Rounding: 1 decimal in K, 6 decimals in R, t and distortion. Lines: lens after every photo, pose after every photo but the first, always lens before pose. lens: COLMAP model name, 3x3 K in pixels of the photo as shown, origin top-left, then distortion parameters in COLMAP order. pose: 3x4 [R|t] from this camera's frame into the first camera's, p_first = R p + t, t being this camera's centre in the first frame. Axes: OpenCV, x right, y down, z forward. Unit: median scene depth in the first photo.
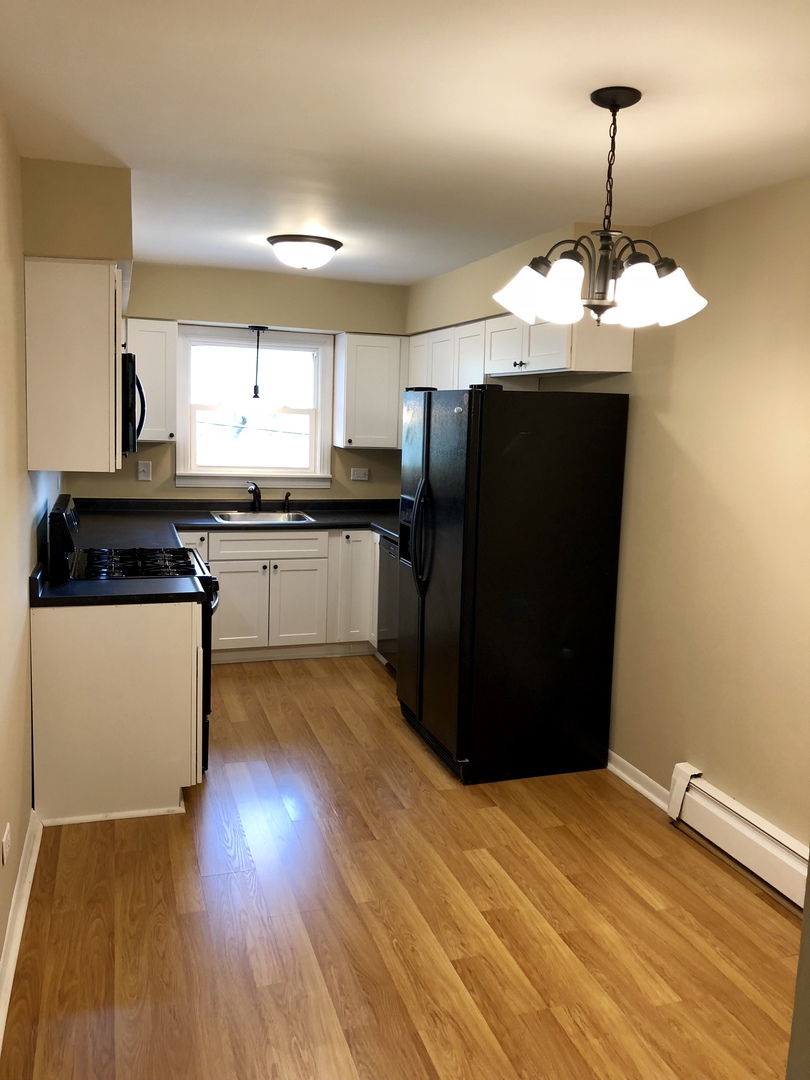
lens RADIAL K [[907.5, 0, 410.3], [0, 907.5, 522.0], [0, 0, 1]] dist [0.005525, 0.016093]
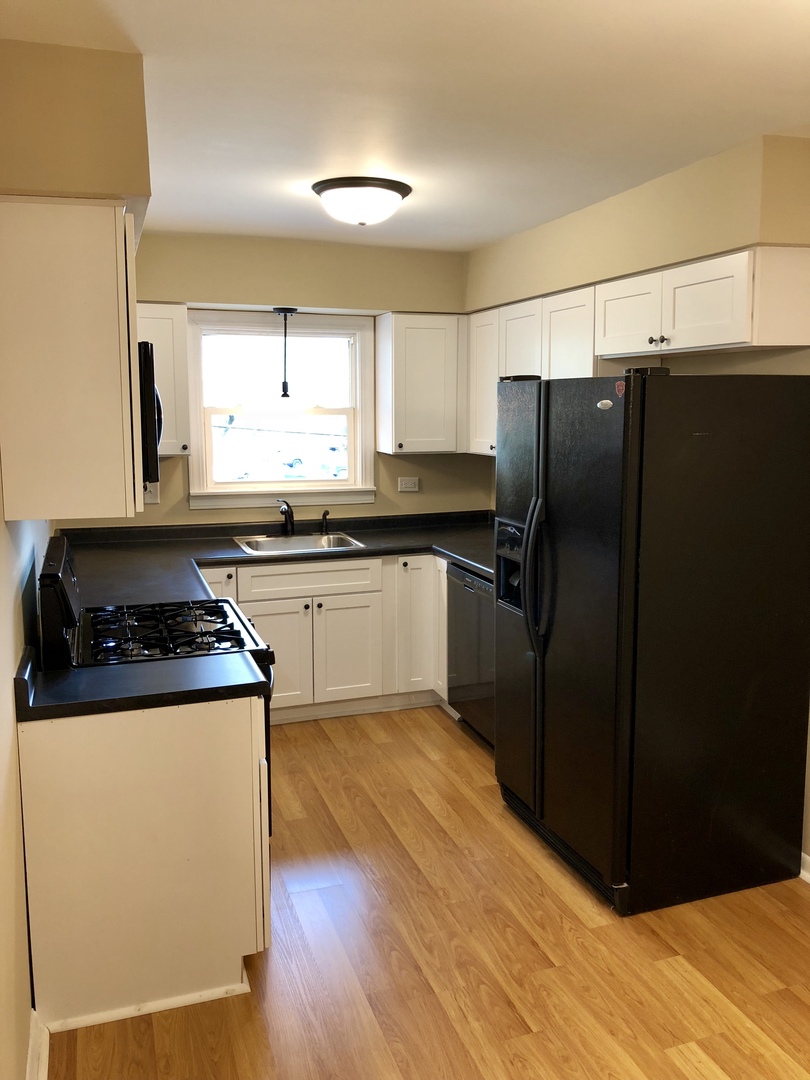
lens RADIAL K [[909.2, 0, 403.1], [0, 909.2, 525.2], [0, 0, 1]] dist [0.002207, 0.004593]
pose [[0.999296, -0.036784, 0.007431, -0.101386], [0.036691, 0.999250, 0.012344, -0.038212], [-0.007880, -0.012063, 0.999896, 0.249749]]
